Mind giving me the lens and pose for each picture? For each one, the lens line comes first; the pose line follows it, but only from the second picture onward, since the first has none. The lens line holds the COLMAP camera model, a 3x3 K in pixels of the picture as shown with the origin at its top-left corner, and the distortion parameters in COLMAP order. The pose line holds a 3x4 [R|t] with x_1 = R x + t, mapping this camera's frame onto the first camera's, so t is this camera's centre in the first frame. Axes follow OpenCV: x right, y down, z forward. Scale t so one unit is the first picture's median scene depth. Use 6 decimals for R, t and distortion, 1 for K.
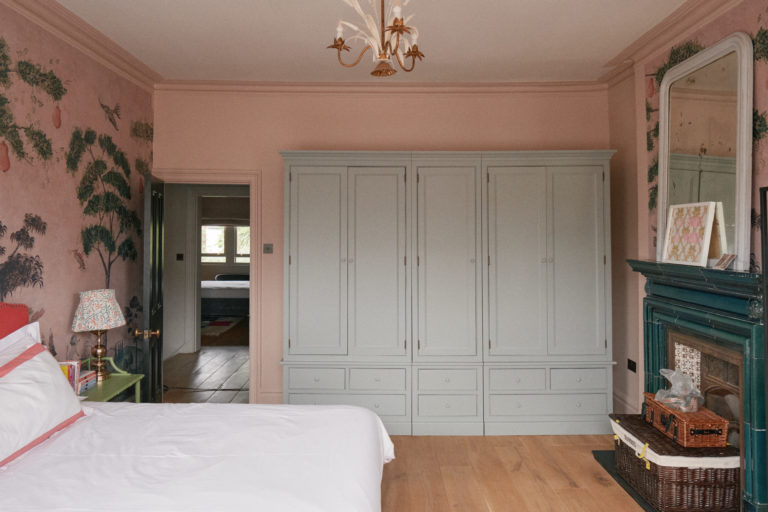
lens RADIAL K [[550.5, 0, 385.9], [0, 550.5, 235.2], [0, 0, 1]] dist [-0.001737, -0.002471]
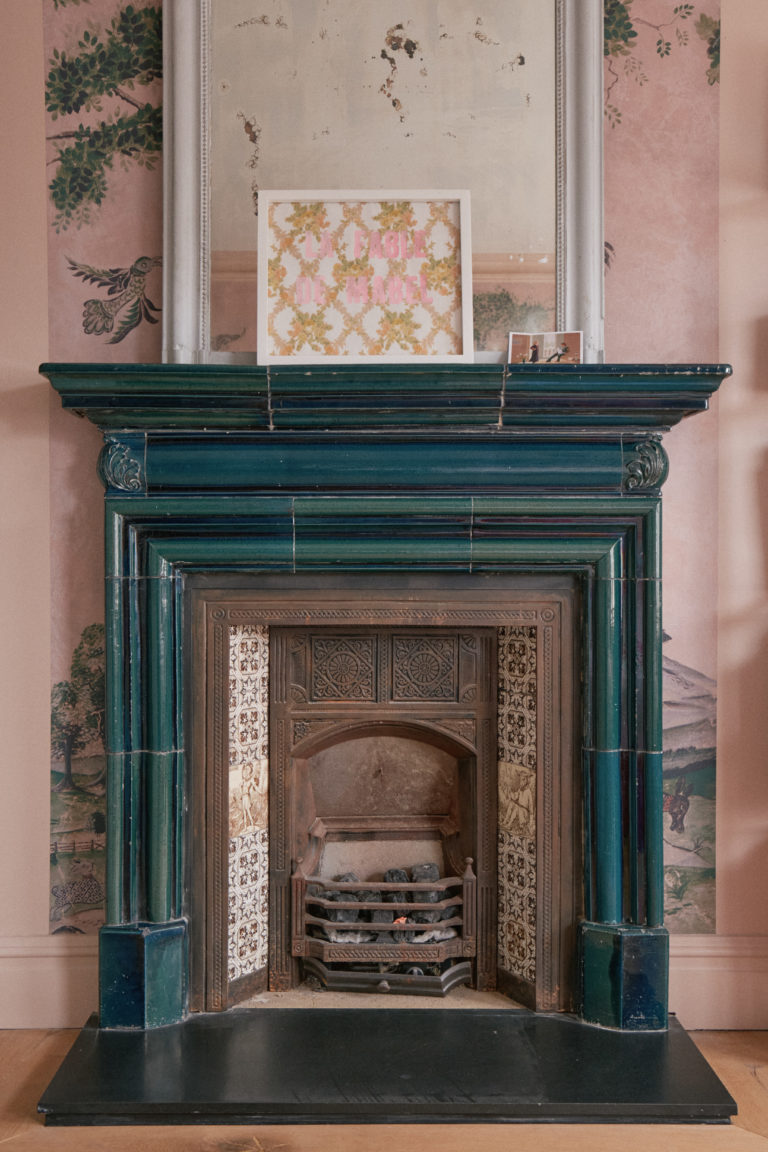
lens RADIAL K [[1208.4, 0, 384.5], [0, 1208.4, 602.5], [0, 0, 1]] dist [-0.014276, 0.047256]
pose [[0.011579, -0.026377, 0.999585, -0.192145], [0.004729, 0.999642, 0.026324, 0.173249], [-0.999922, 0.004422, 0.011699, 0.964079]]
